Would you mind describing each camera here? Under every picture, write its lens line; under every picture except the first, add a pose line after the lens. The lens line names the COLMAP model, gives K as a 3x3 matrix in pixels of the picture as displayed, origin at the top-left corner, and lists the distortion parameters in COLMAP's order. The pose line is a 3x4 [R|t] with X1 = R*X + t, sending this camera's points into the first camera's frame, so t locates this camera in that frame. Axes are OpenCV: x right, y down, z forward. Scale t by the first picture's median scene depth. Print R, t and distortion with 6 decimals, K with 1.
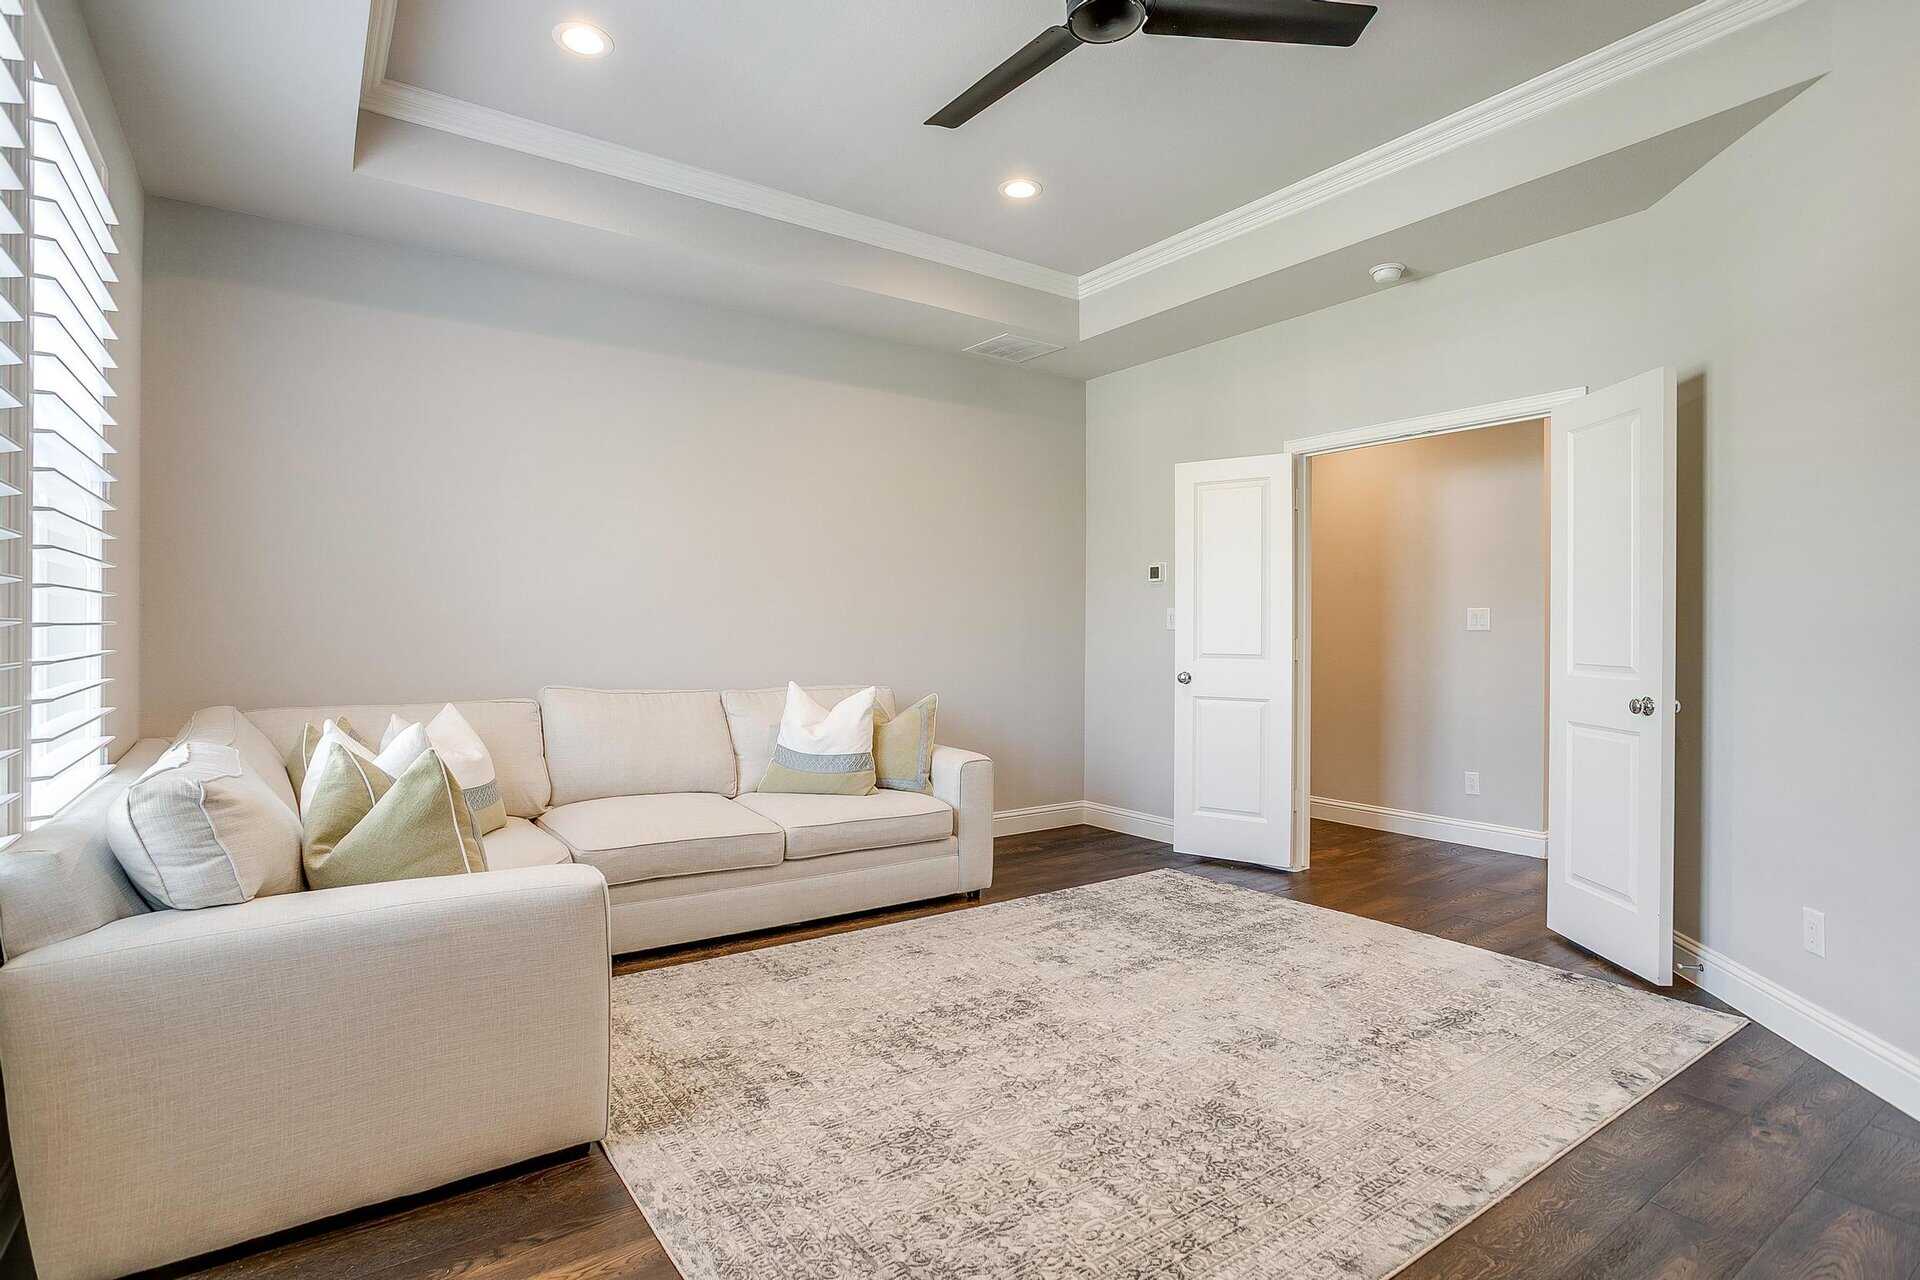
lens RADIAL K [[937.7, 0, 959.6], [0, 937.7, 638.1], [0, 0, 1]] dist [-0.000546, -0.000102]
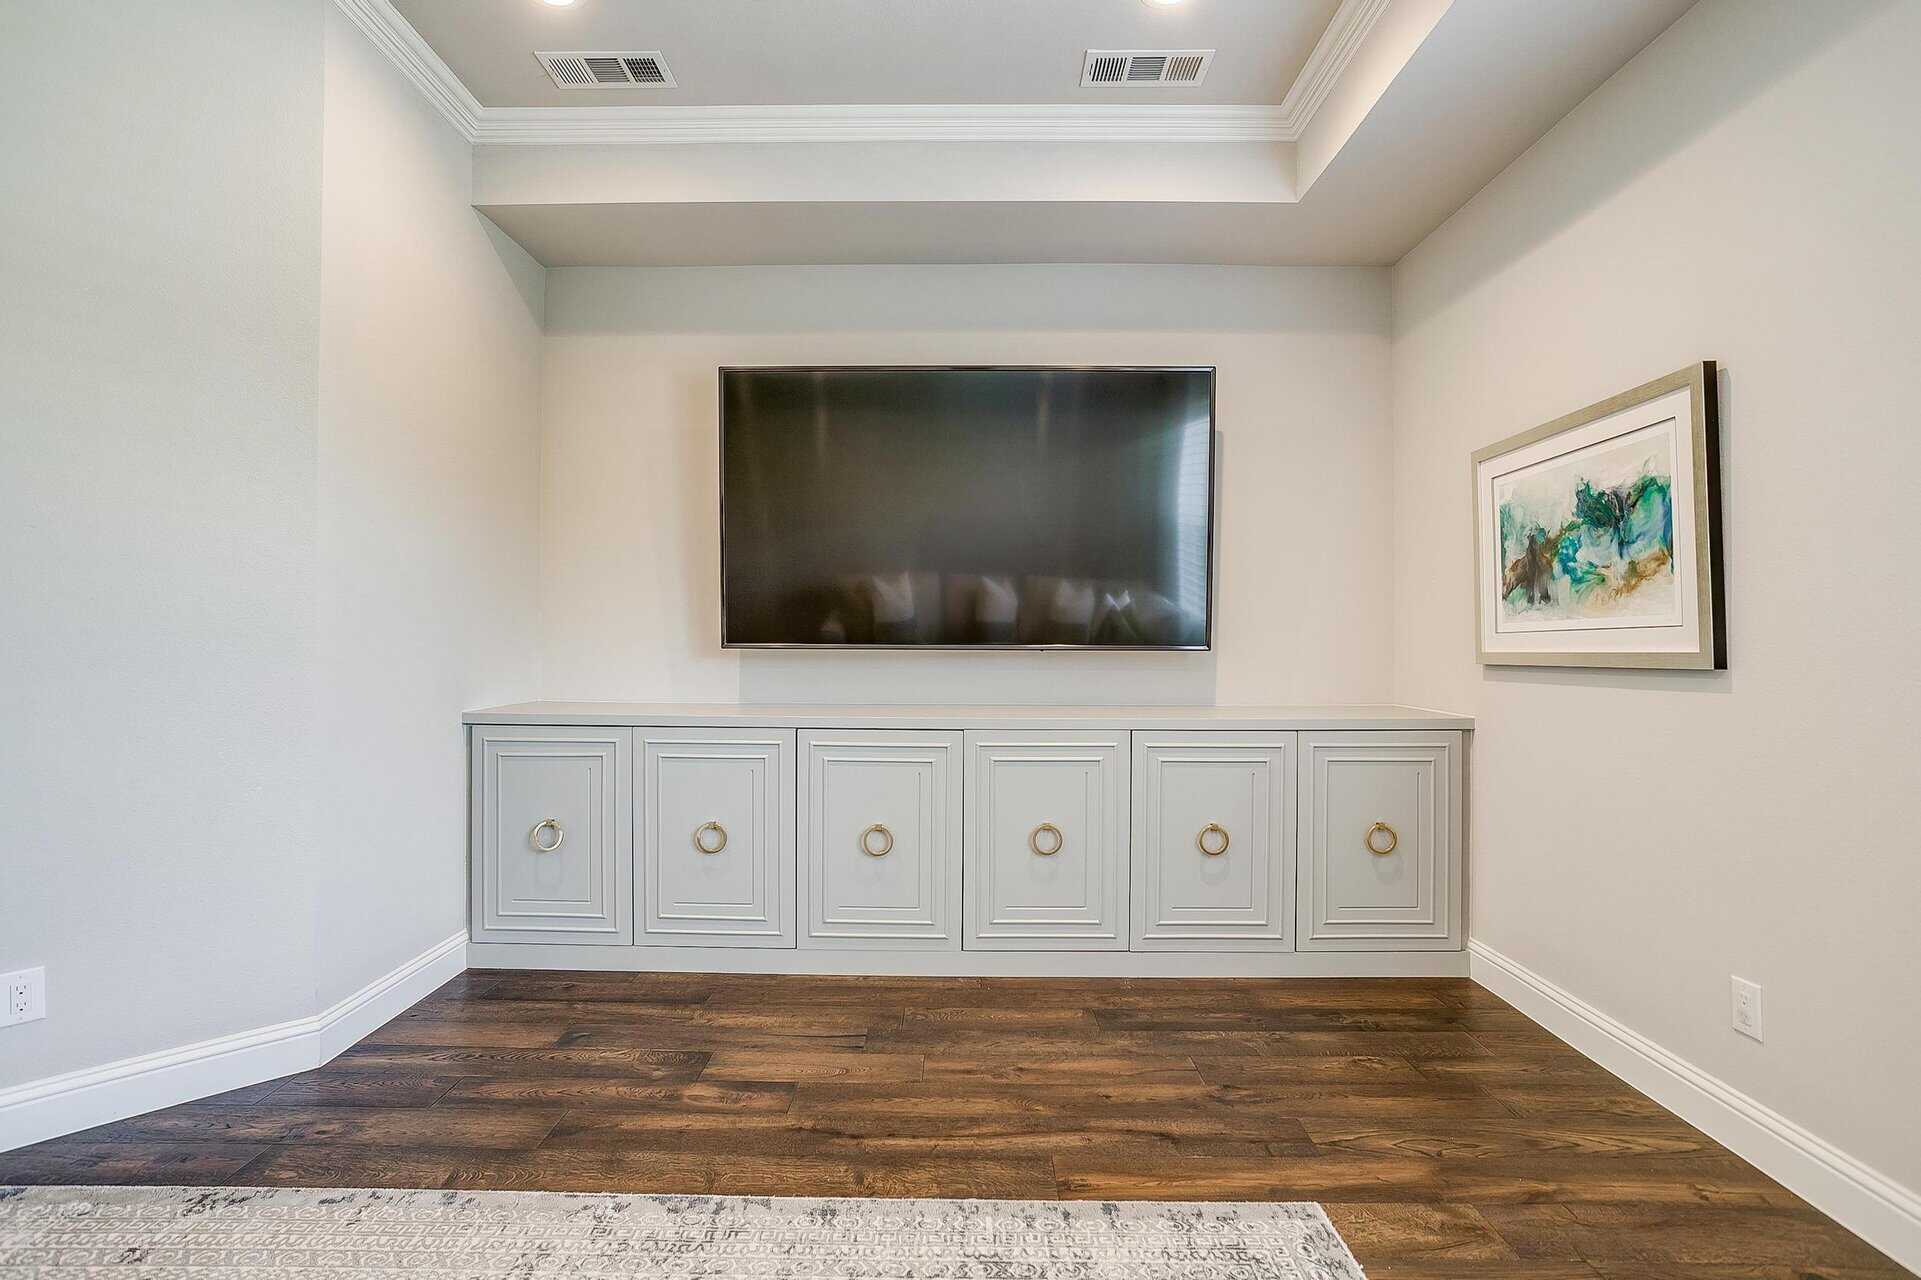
lens RADIAL K [[944.6, 0, 958.6], [0, 944.6, 626.9], [0, 0, 1]] dist [-0.027748, 0.005287]
pose [[-0.808157, 0.000815, 0.588966, -0.269987], [-0.008286, 0.999884, -0.012753, -0.012181], [-0.588908, -0.015187, -0.808057, 1.318337]]
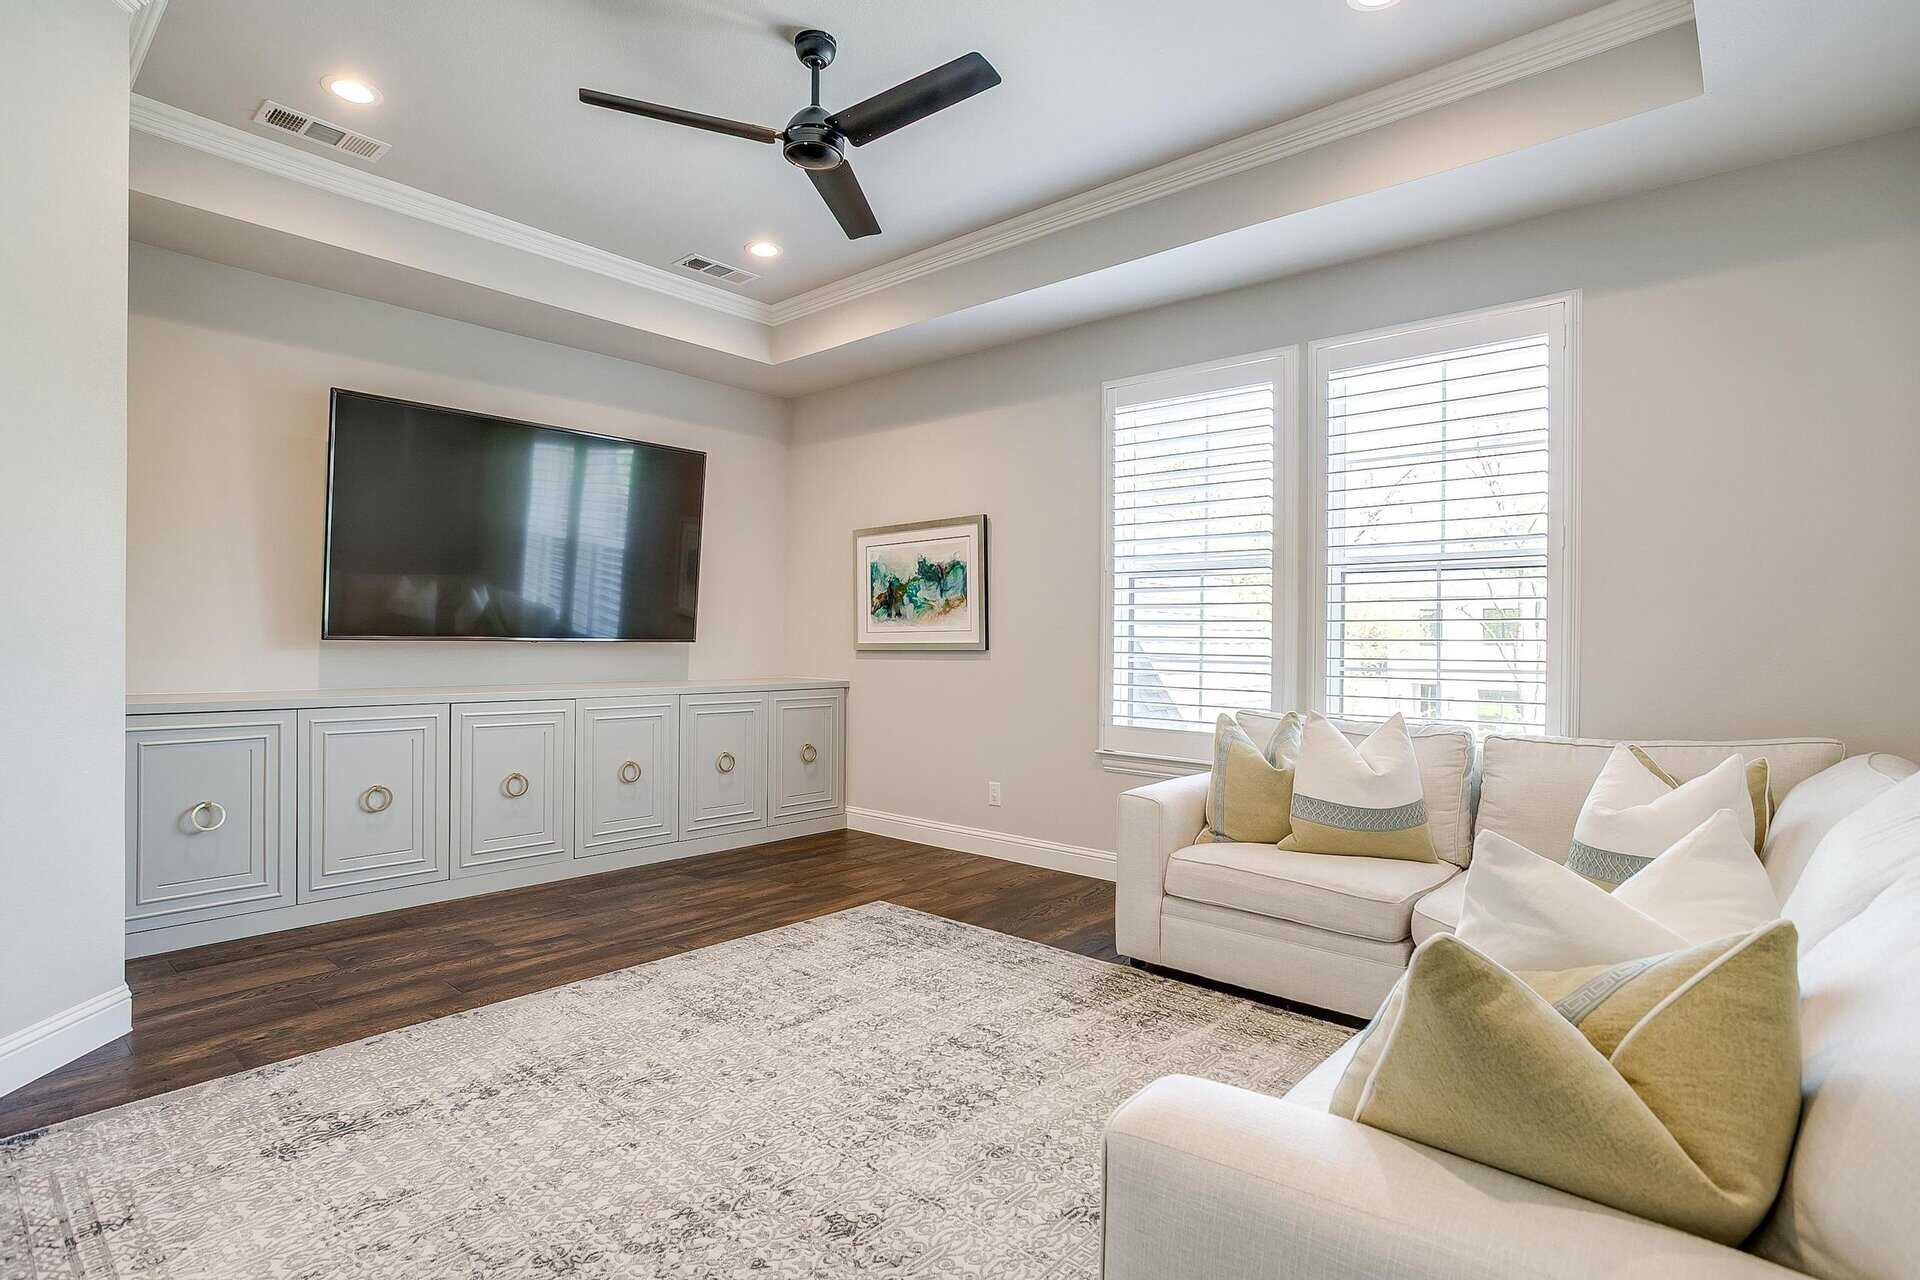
lens RADIAL K [[944.2, 0, 957.2], [0, 944.2, 643.2], [0, 0, 1]] dist [-0.027748, 0.005287]
pose [[-0.972067, -0.014084, -0.234281, 0.248874], [-0.014409, 0.999896, -0.000324, -0.001490], [0.234262, 0.003061, -0.972169, 2.229187]]
